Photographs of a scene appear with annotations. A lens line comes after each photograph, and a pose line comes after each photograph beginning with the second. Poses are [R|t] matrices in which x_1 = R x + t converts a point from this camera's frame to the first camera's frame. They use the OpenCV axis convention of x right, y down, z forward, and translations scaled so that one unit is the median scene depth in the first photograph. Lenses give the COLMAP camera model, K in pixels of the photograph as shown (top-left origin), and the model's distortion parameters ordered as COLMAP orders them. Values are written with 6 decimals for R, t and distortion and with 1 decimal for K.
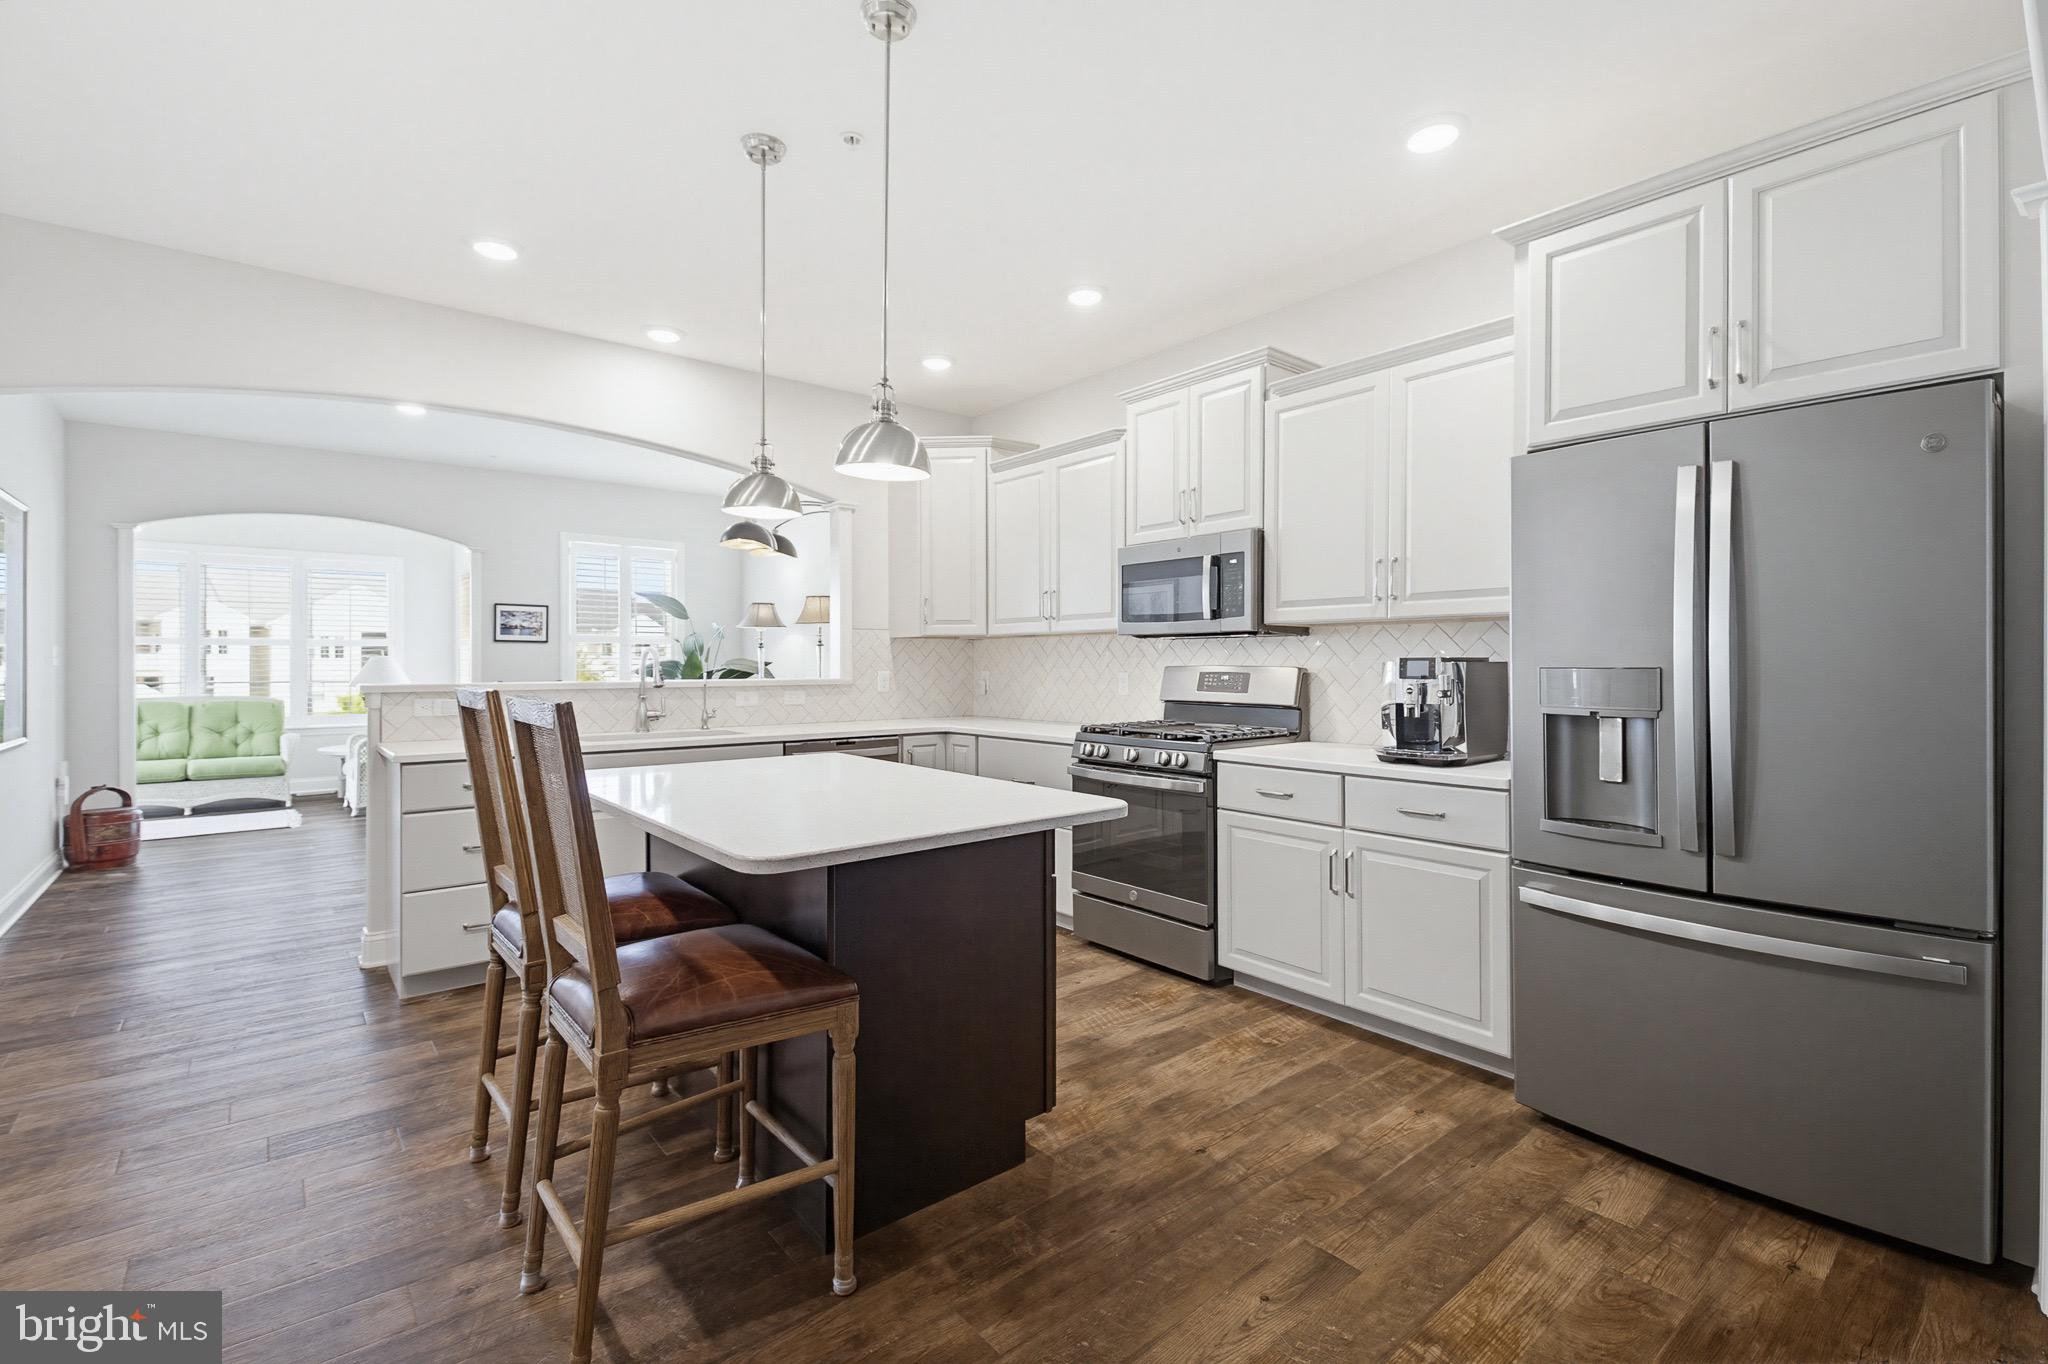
lens RADIAL K [[905.8, 0, 1043.3], [0, 905.8, 667.2], [0, 0, 1]] dist [0.017771, -0.011535]
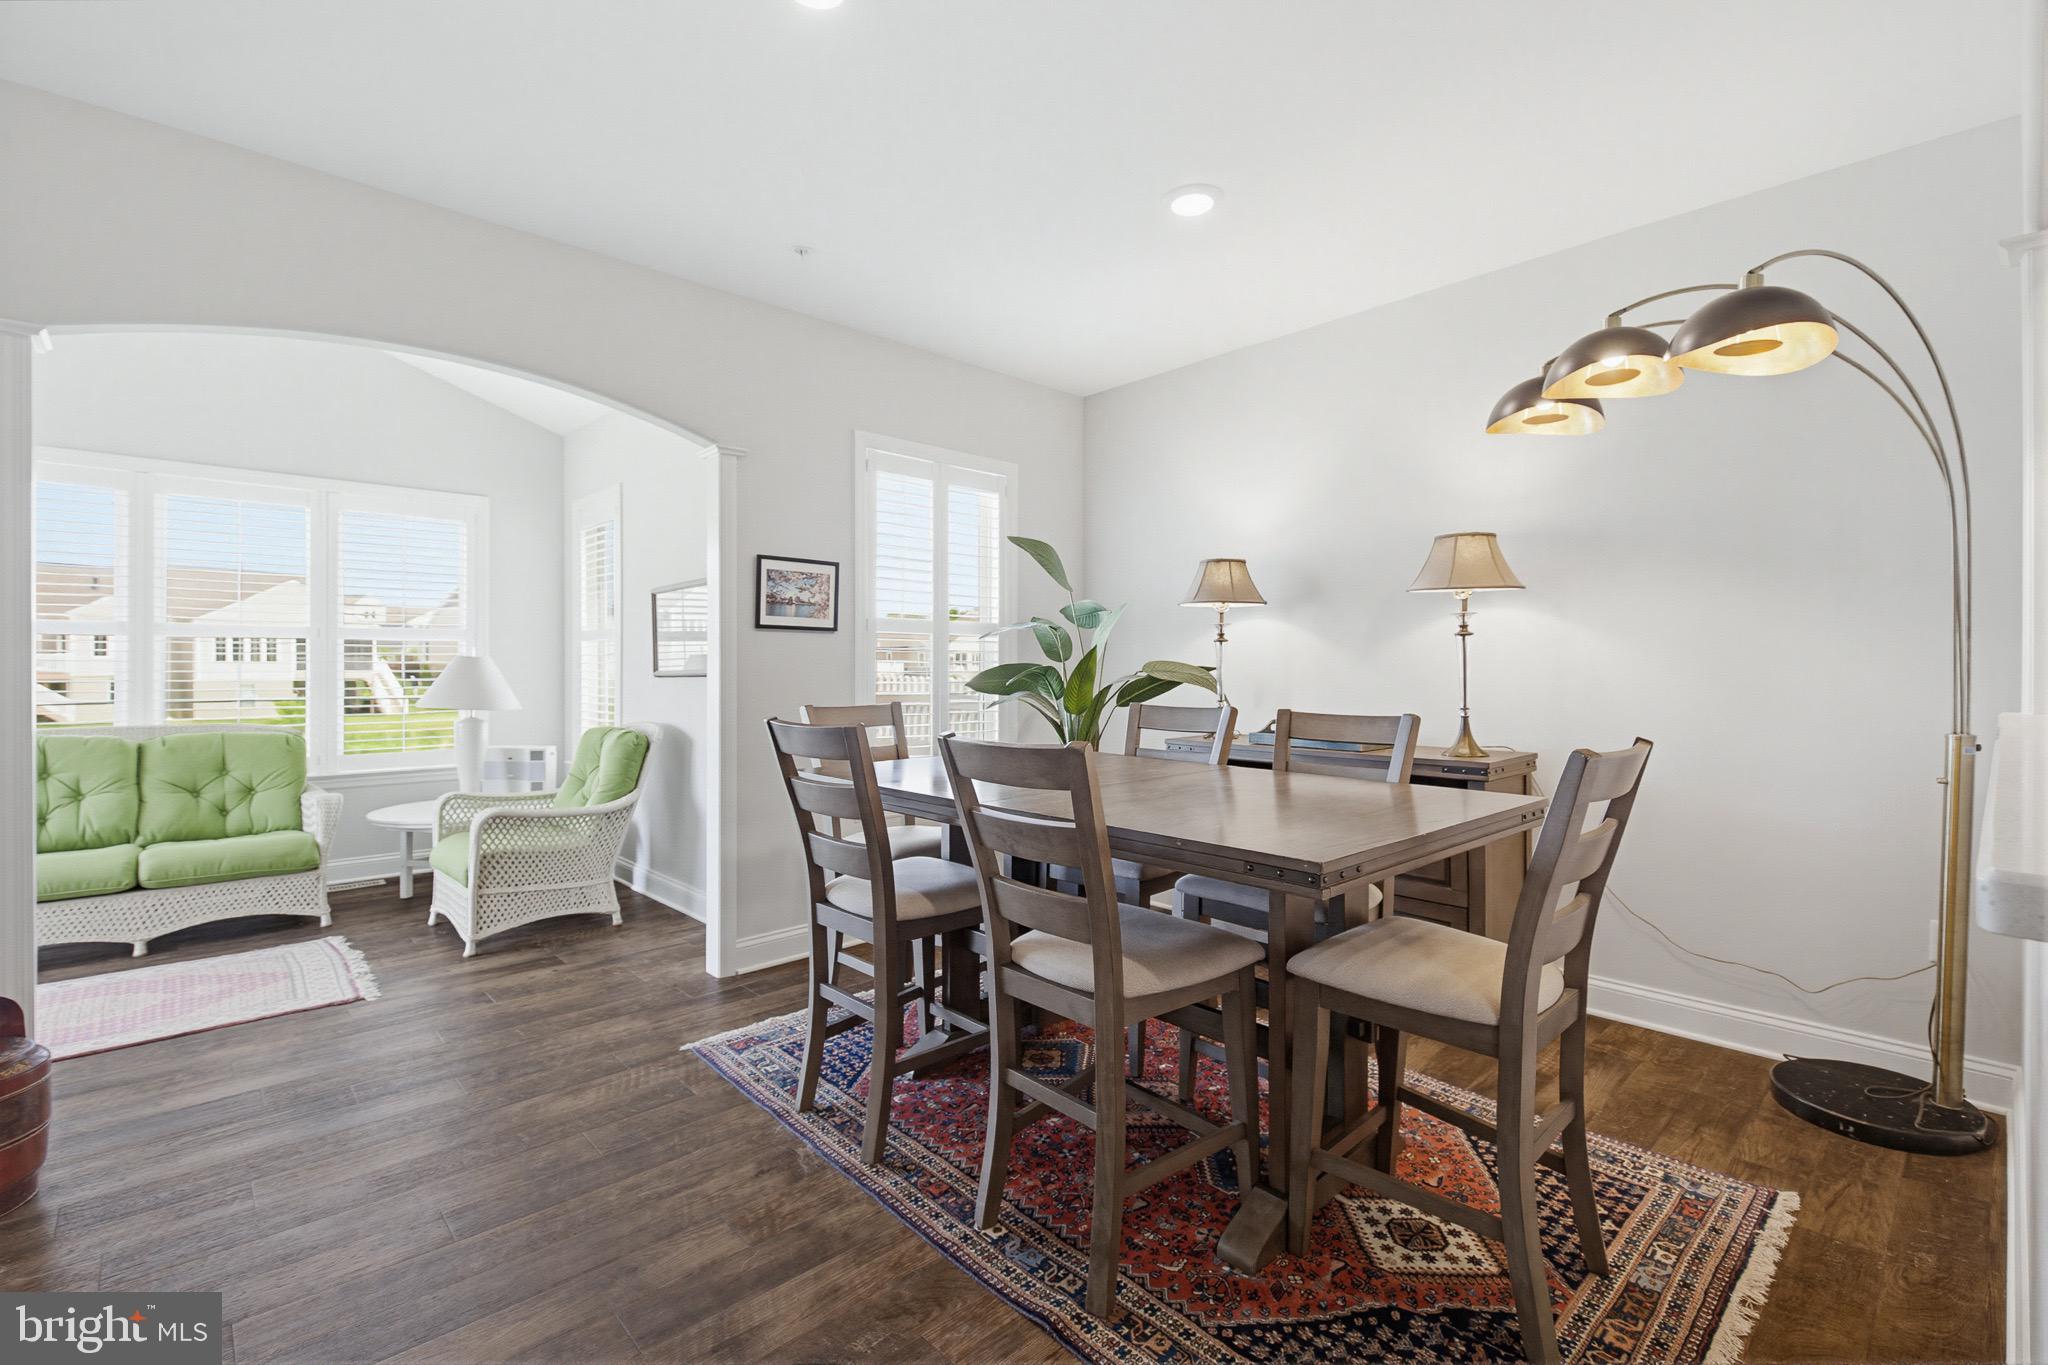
lens RADIAL K [[905.8, 0, 1037.1], [0, 905.8, 675.0], [0, 0, 1]] dist [0.017771, -0.011535]
pose [[0.998794, 0.002372, 0.049031, -1.036834], [-0.002555, 0.999990, 0.003676, -0.006909], [-0.049022, -0.003797, 0.998791, 1.043512]]
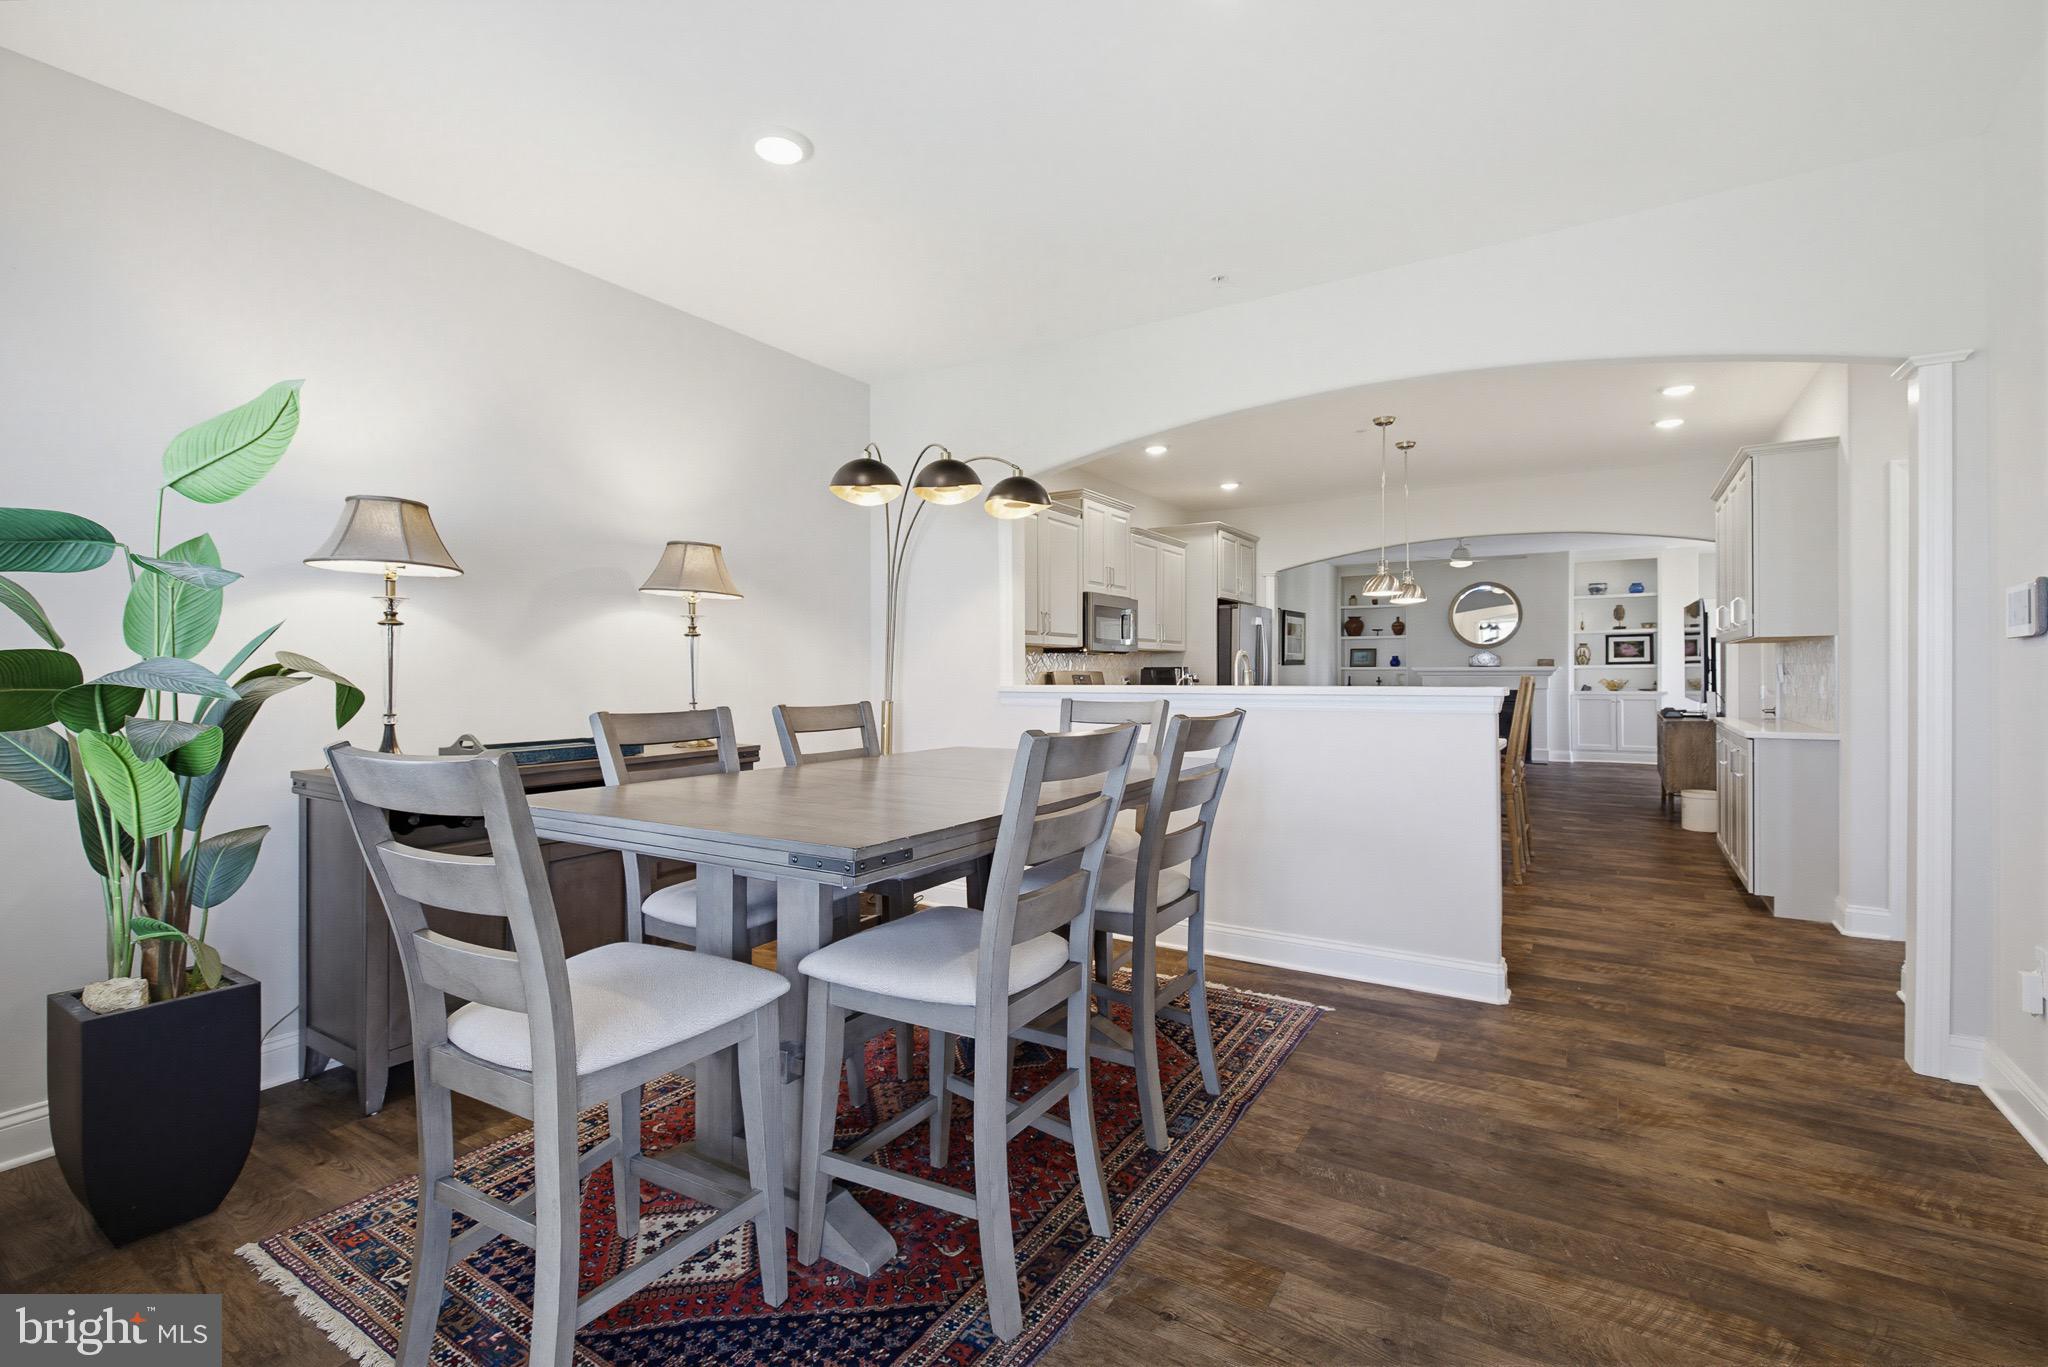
lens RADIAL K [[905.8, 0, 1029.9], [0, 905.8, 674.6], [0, 0, 1]] dist [0.017771, -0.011535]
pose [[-0.294723, 0.000244, 0.955583, -1.684393], [0.007856, 0.999967, 0.002168, -0.000878], [-0.955550, 0.008146, -0.294715, 1.961606]]
